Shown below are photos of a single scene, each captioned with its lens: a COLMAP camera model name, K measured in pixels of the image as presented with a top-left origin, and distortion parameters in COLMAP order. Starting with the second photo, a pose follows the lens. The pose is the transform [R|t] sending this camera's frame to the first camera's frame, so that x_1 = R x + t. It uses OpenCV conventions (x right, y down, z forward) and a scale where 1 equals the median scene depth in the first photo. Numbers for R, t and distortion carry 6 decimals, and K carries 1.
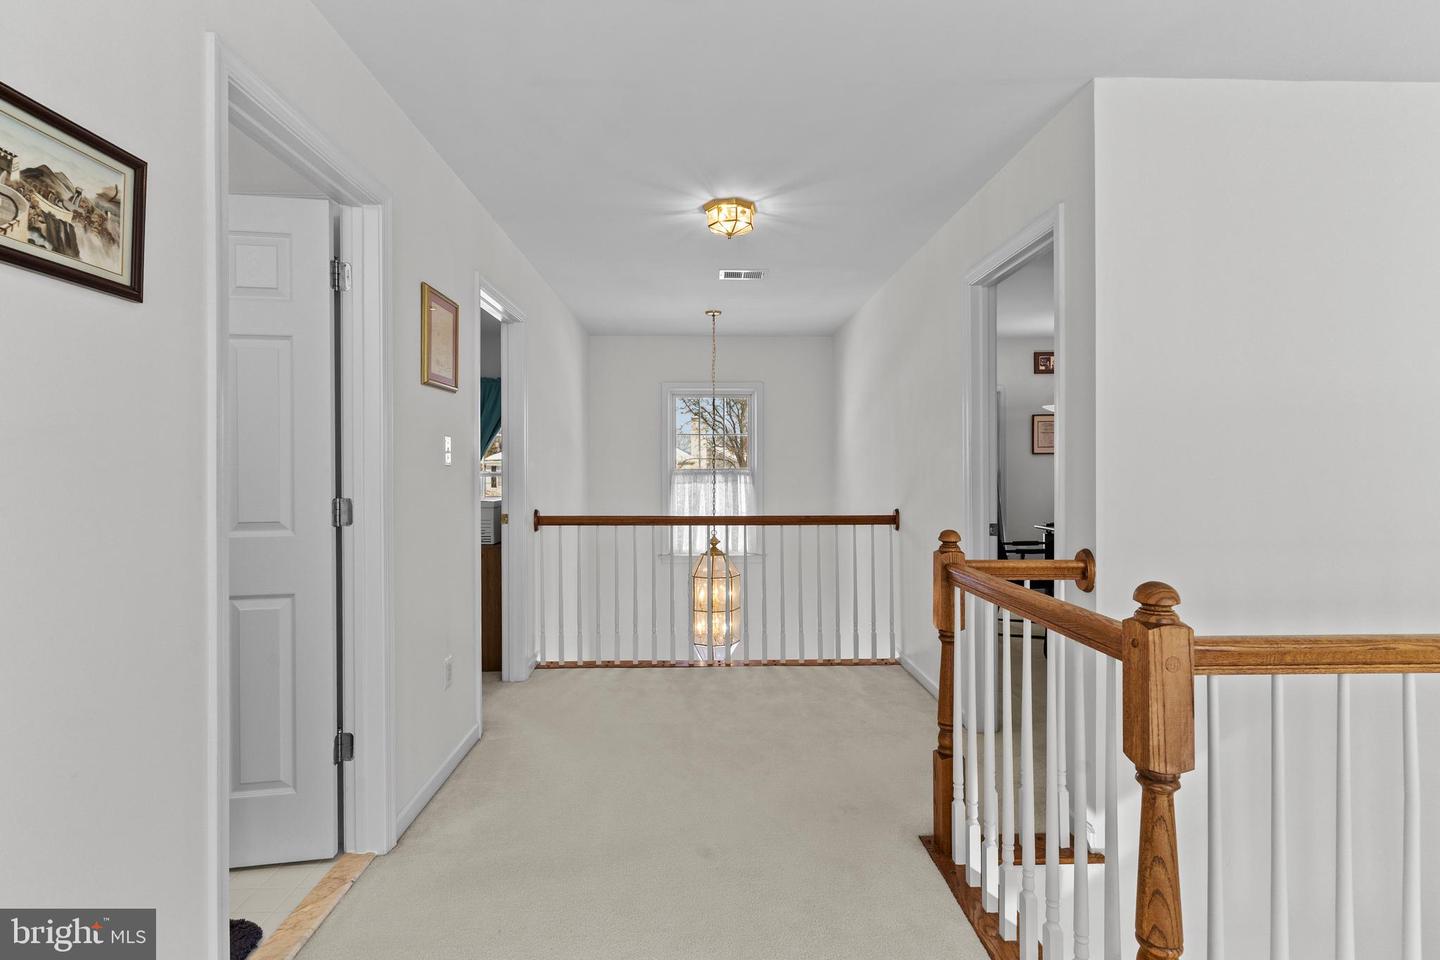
lens RADIAL K [[699.2, 0, 719.8], [0, 699.2, 484.2], [0, 0, 1]] dist [0.011472, -0.002078]
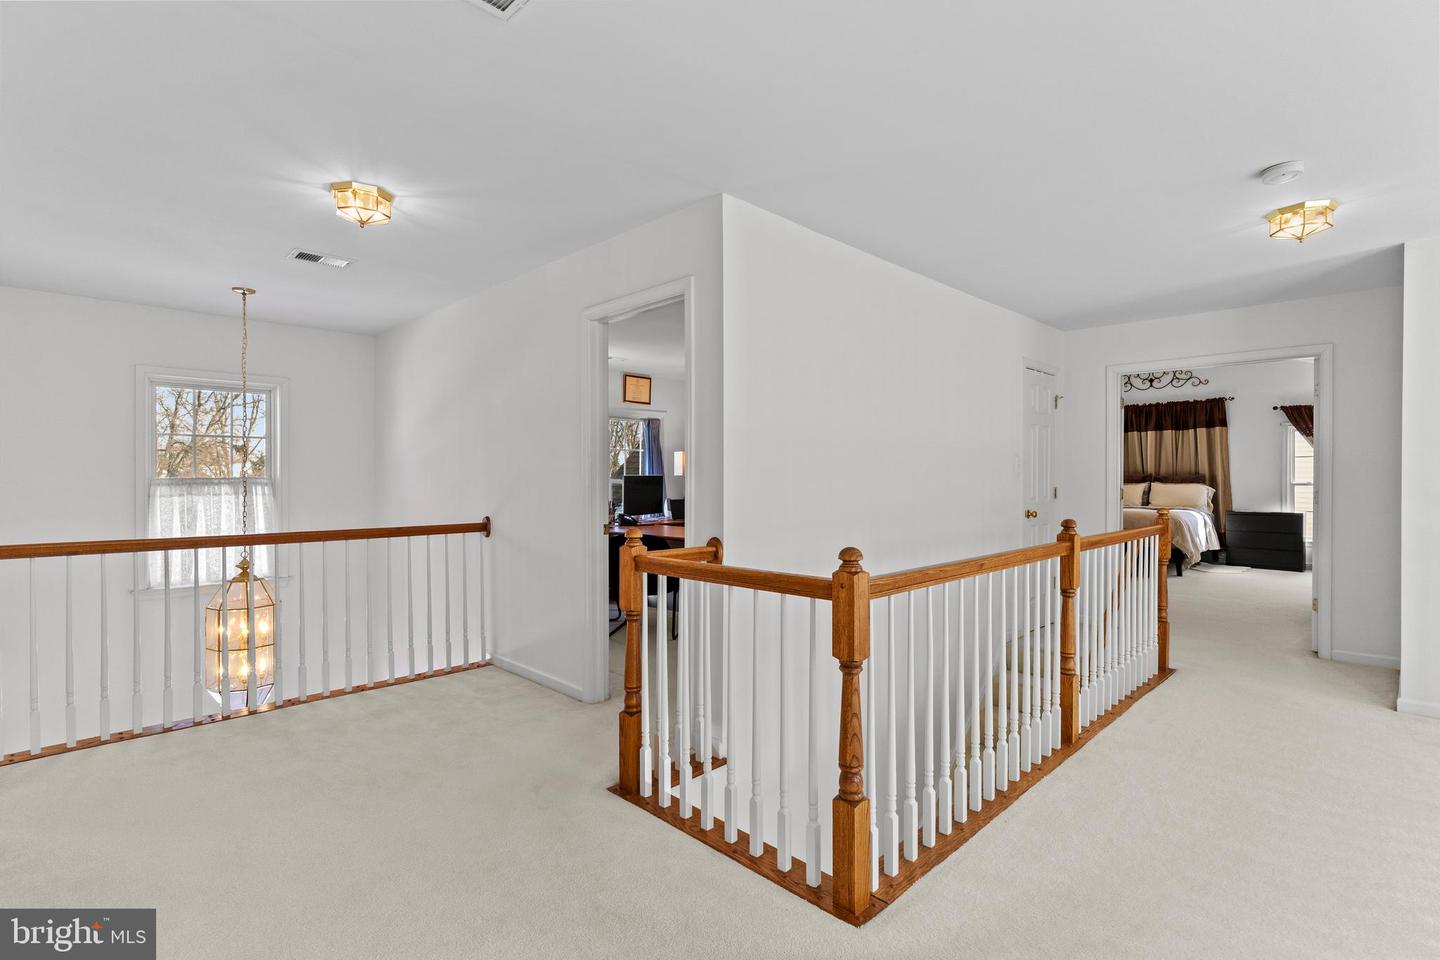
lens RADIAL K [[699.2, 0, 715.2], [0, 699.2, 500.7], [0, 0, 1]] dist [0.011472, -0.002078]
pose [[0.728039, -0.021624, 0.685195, -0.232223], [0.014632, 0.999765, 0.016004, -0.000041], [-0.685380, -0.001626, 0.728184, 0.008587]]
